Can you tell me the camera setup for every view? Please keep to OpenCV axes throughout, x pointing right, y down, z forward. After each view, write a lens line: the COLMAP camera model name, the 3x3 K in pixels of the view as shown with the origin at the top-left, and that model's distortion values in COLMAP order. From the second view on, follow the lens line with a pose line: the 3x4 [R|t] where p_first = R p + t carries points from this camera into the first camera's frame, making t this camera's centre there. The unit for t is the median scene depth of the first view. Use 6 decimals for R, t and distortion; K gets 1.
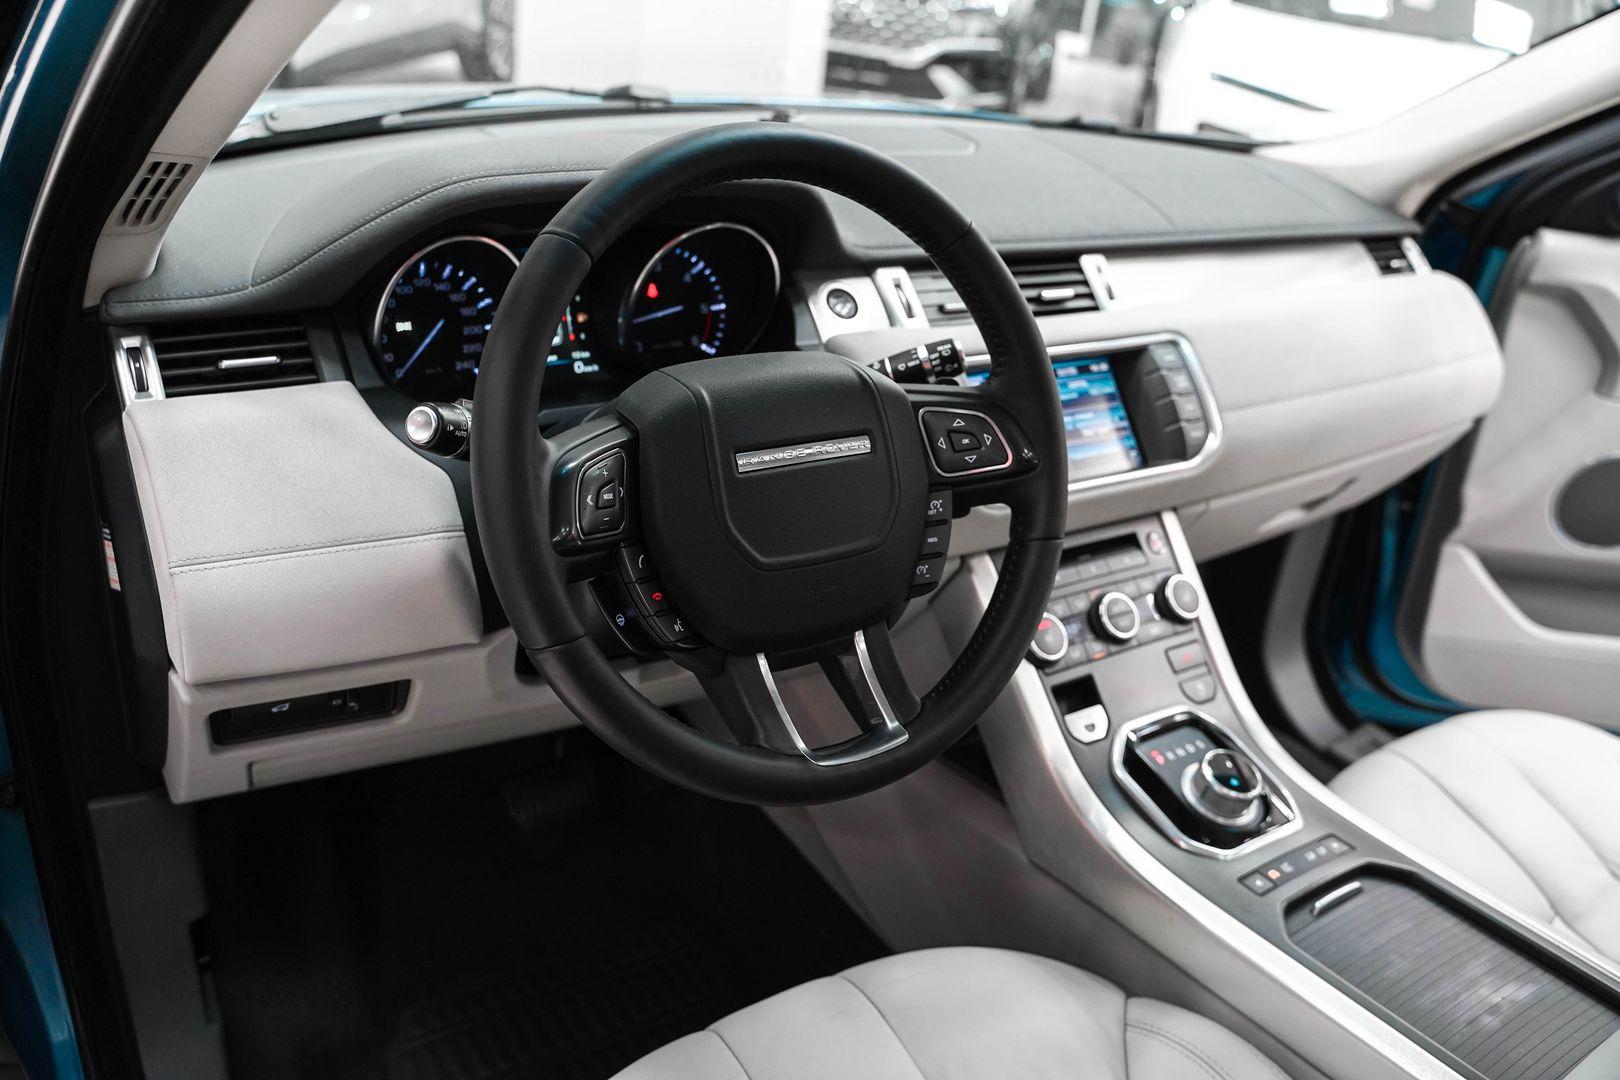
lens RADIAL K [[1307.9, 0, 810.0], [0, 1307.9, 540.0], [0, 0, 1]] dist [-0.116185, 0.089553]
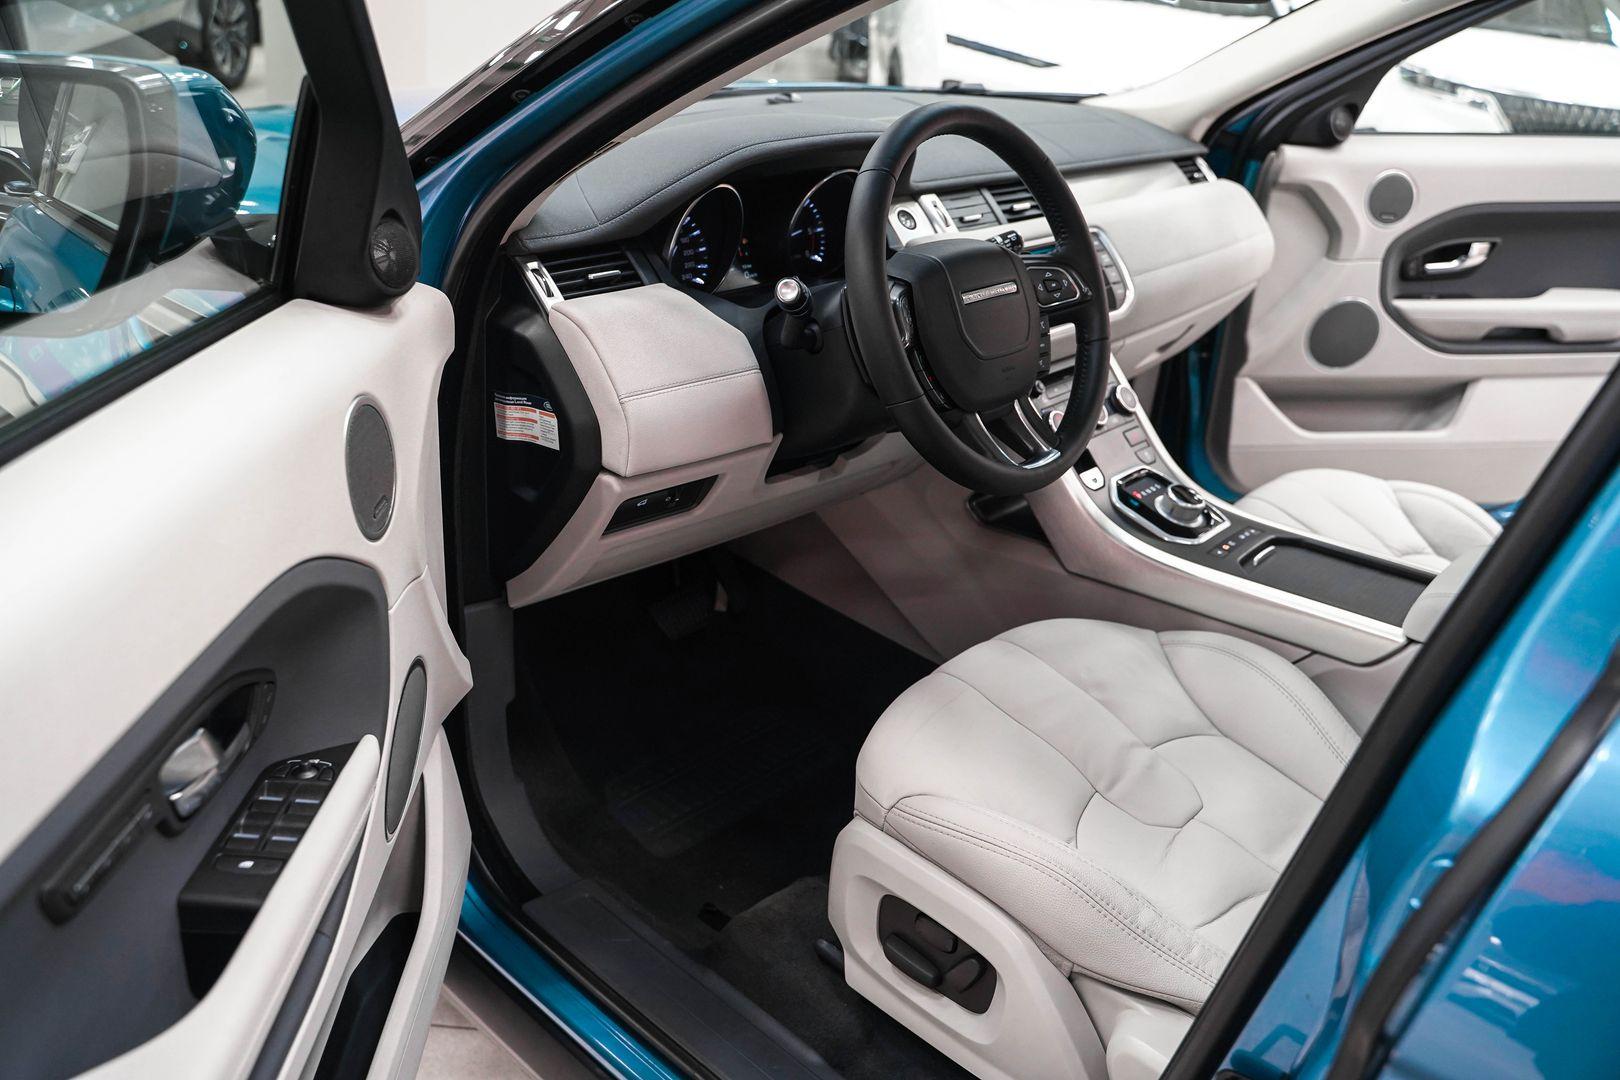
lens RADIAL K [[1307.9, 0, 810.0], [0, 1307.9, 540.0], [0, 0, 1]] dist [-0.116185, 0.089553]
pose [[0.968241, -0.128875, 0.214245, -0.441266], [0.124175, 0.991632, 0.035313, 0.114686], [-0.217003, -0.007588, 0.976142, -0.427338]]
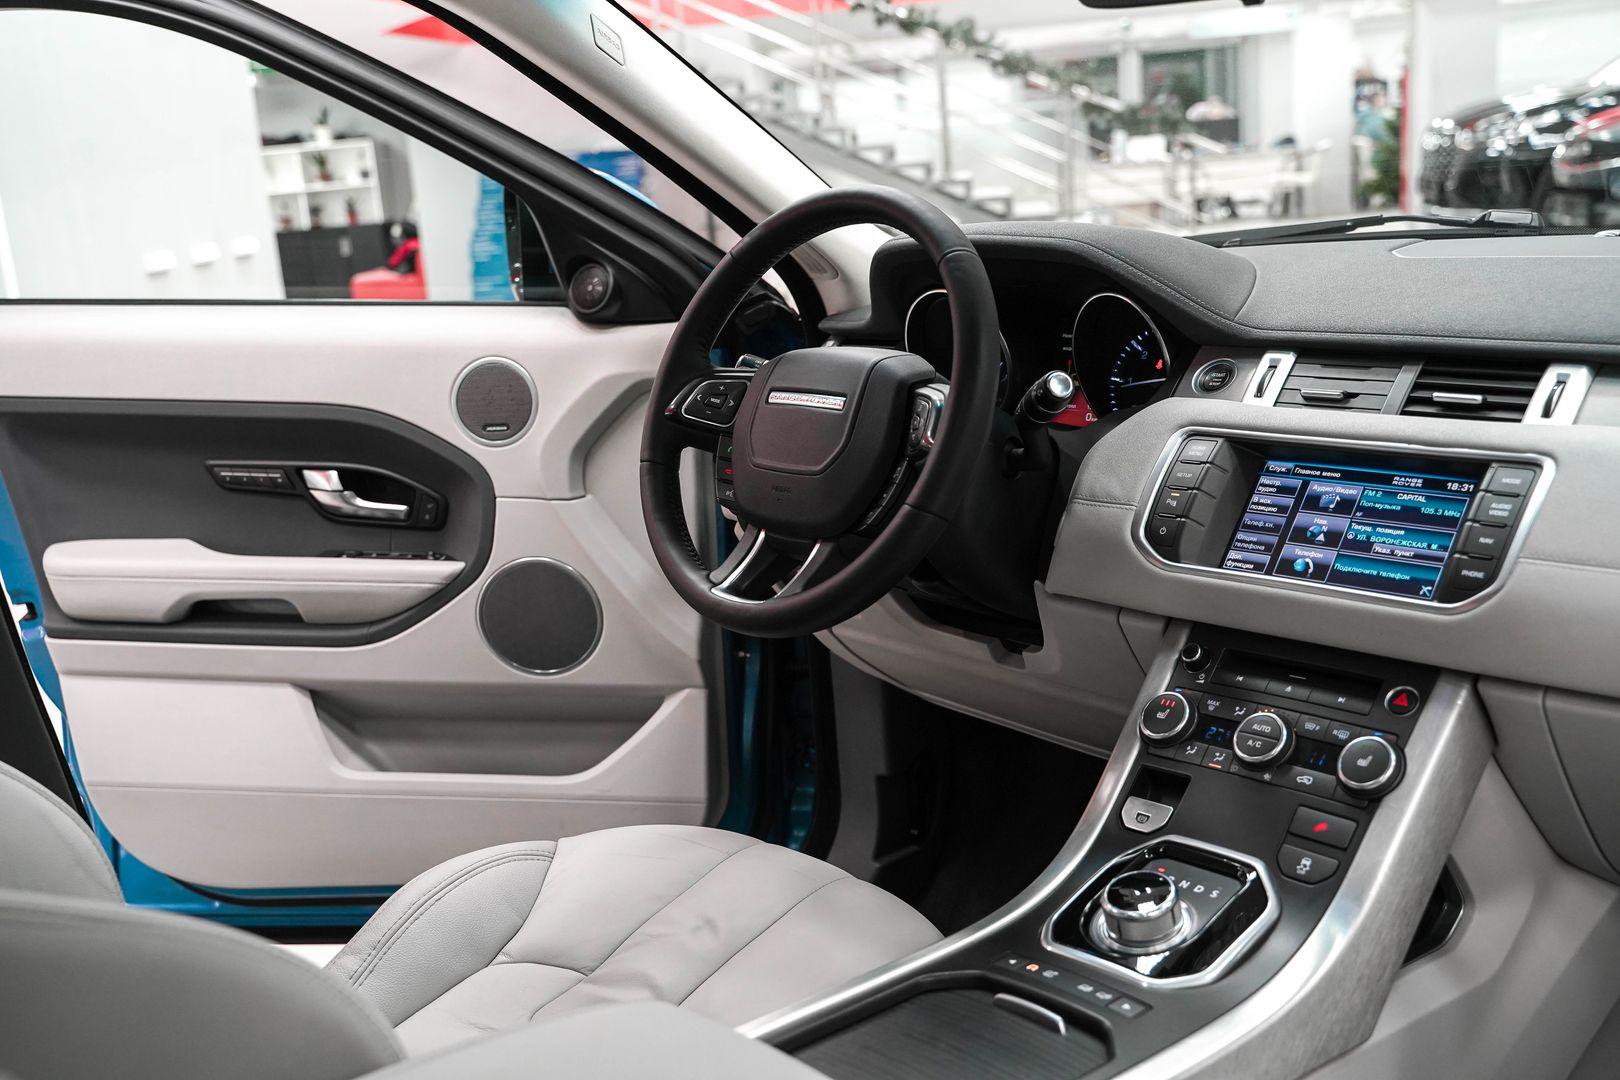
lens RADIAL K [[1646.1, 0, 810.0], [0, 1646.1, 540.0], [0, 0, 1]] dist [-0.070404, 0.147740]
pose [[0.154030, 0.113811, -0.981490, 1.246289], [-0.357885, 0.932320, 0.051945, -0.012340], [0.920974, 0.343259, 0.184336, 0.494367]]
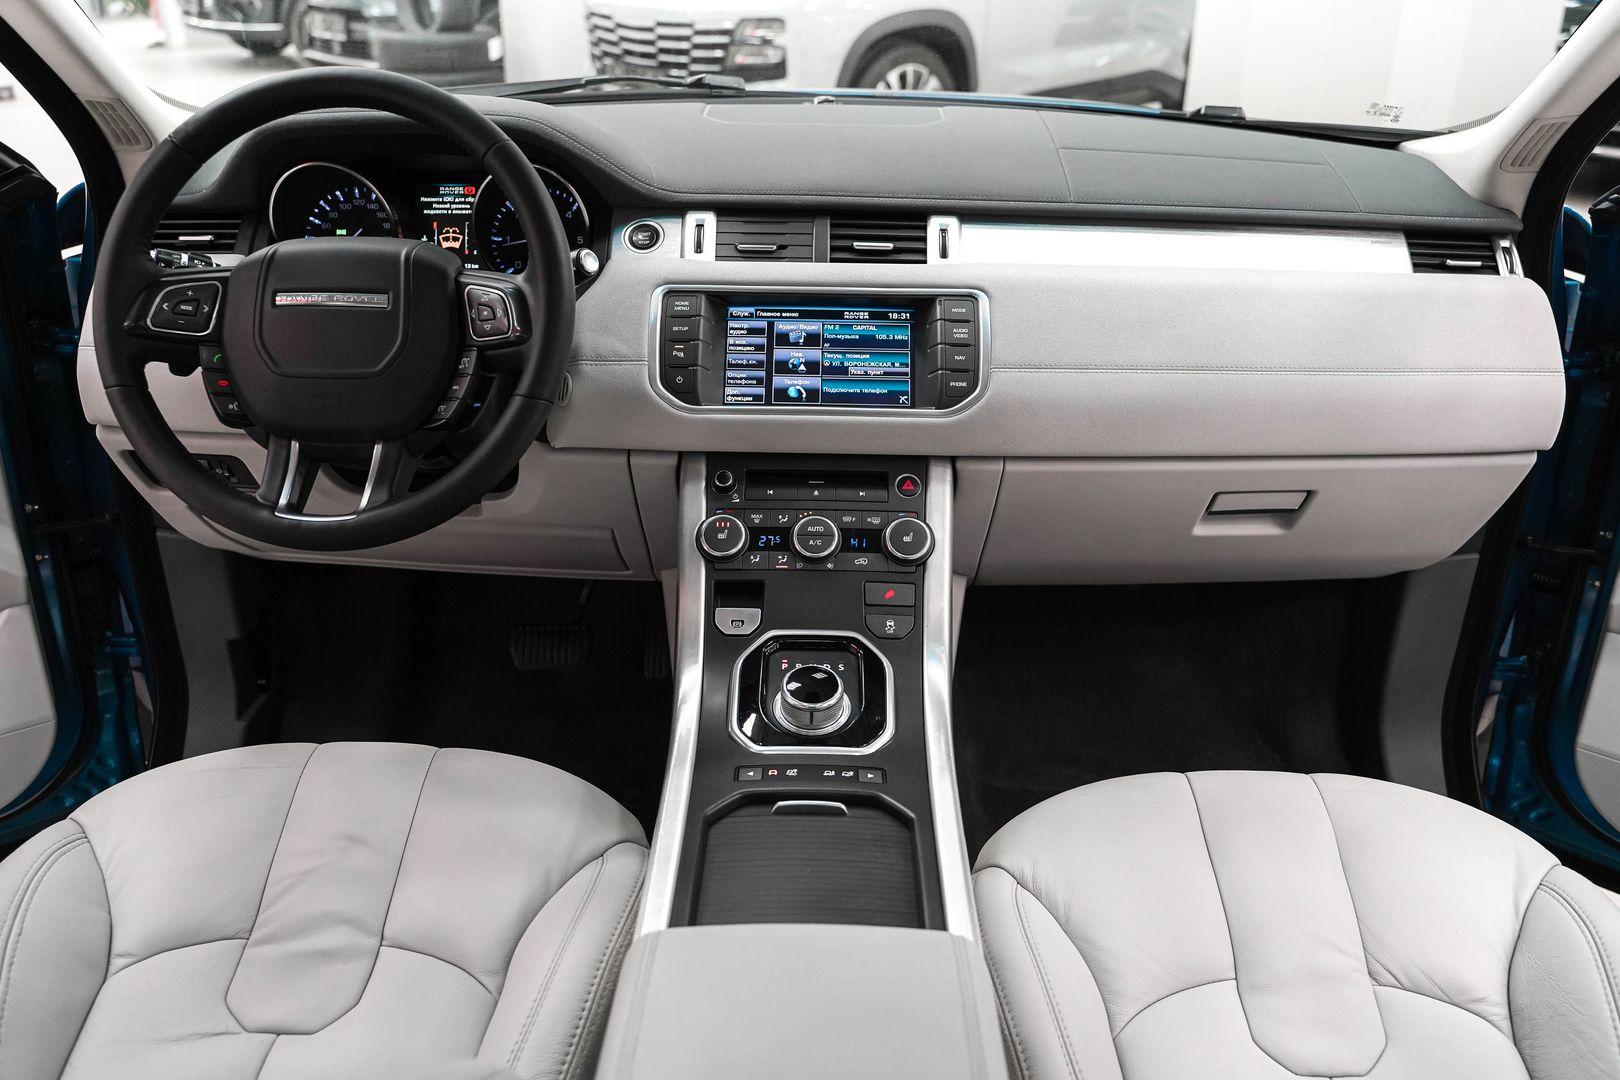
lens RADIAL K [[1336.8, 0, 810.0], [0, 1336.8, 540.0], [0, 0, 1]] dist [-0.116085, 0.096001]
pose [[0.823065, 0.156109, -0.546072, 0.842678], [-0.185118, 0.982714, 0.001915, 0.060814], [0.536931, 0.099512, 0.837736, 0.084689]]
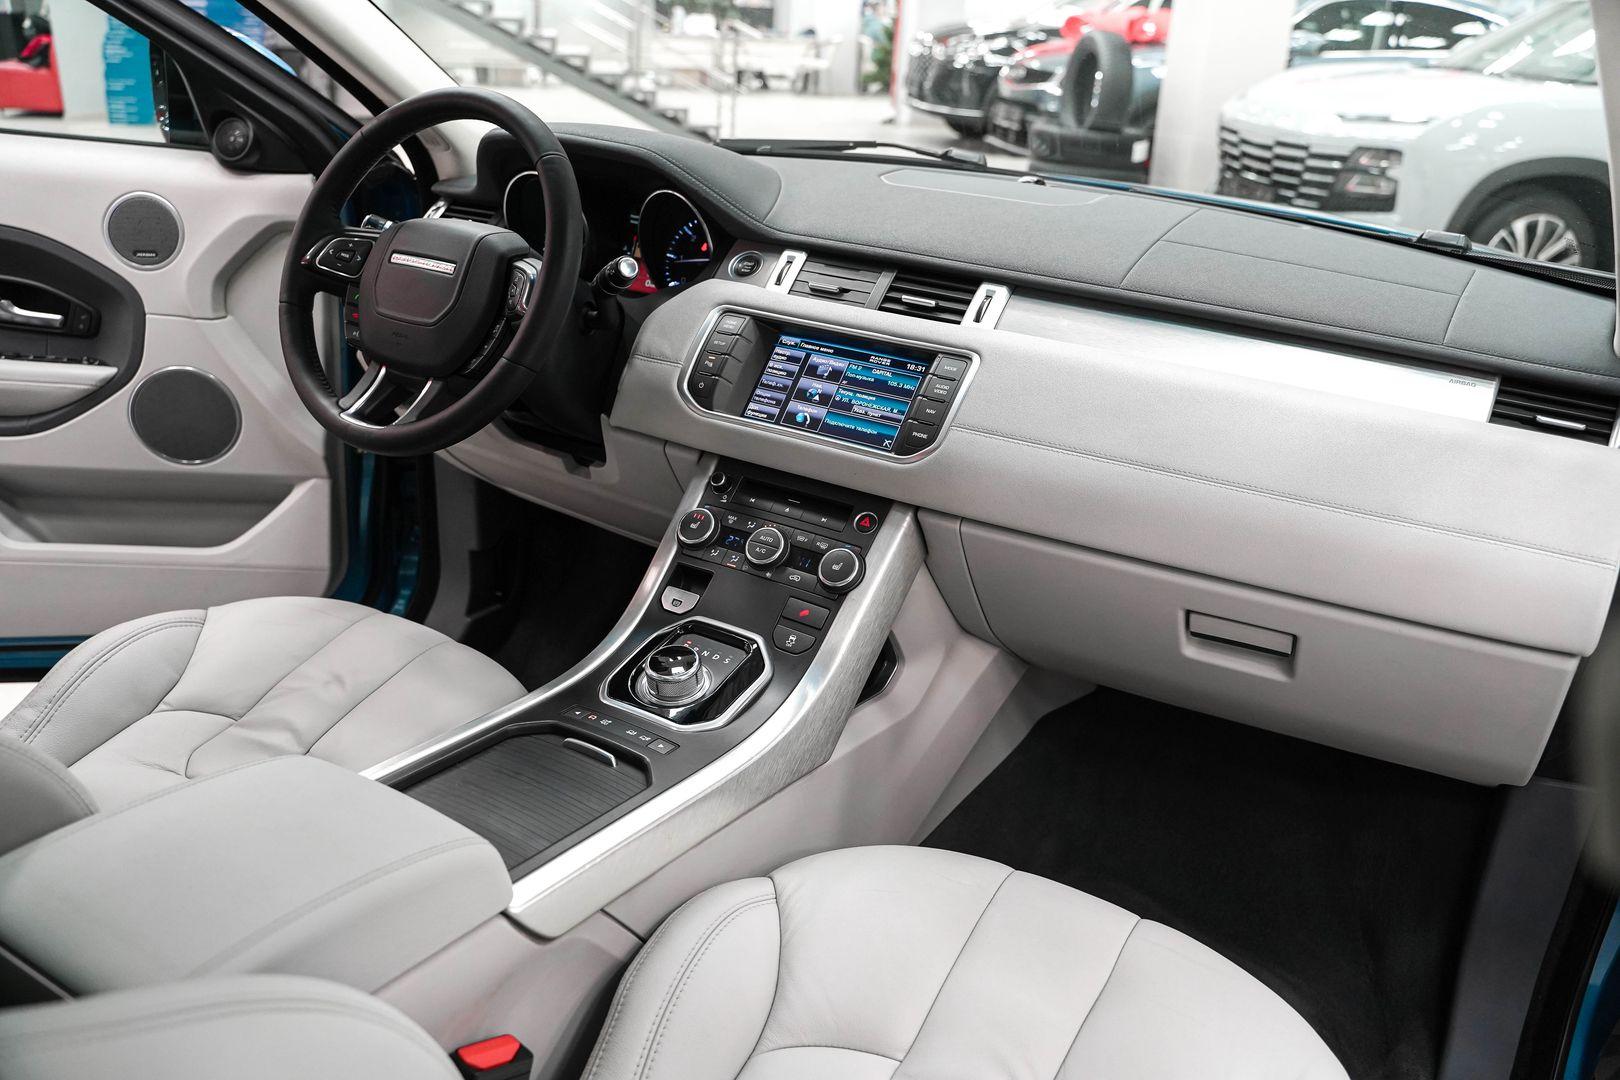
lens RADIAL K [[1307.9, 0, 810.0], [0, 1307.9, 540.0], [0, 0, 1]] dist [-0.116185, 0.089553]
pose [[0.428073, 0.269725, -0.862556, 1.272791], [-0.411747, 0.907821, 0.079537, -0.055693], [0.804499, 0.321107, 0.499672, 0.457037]]
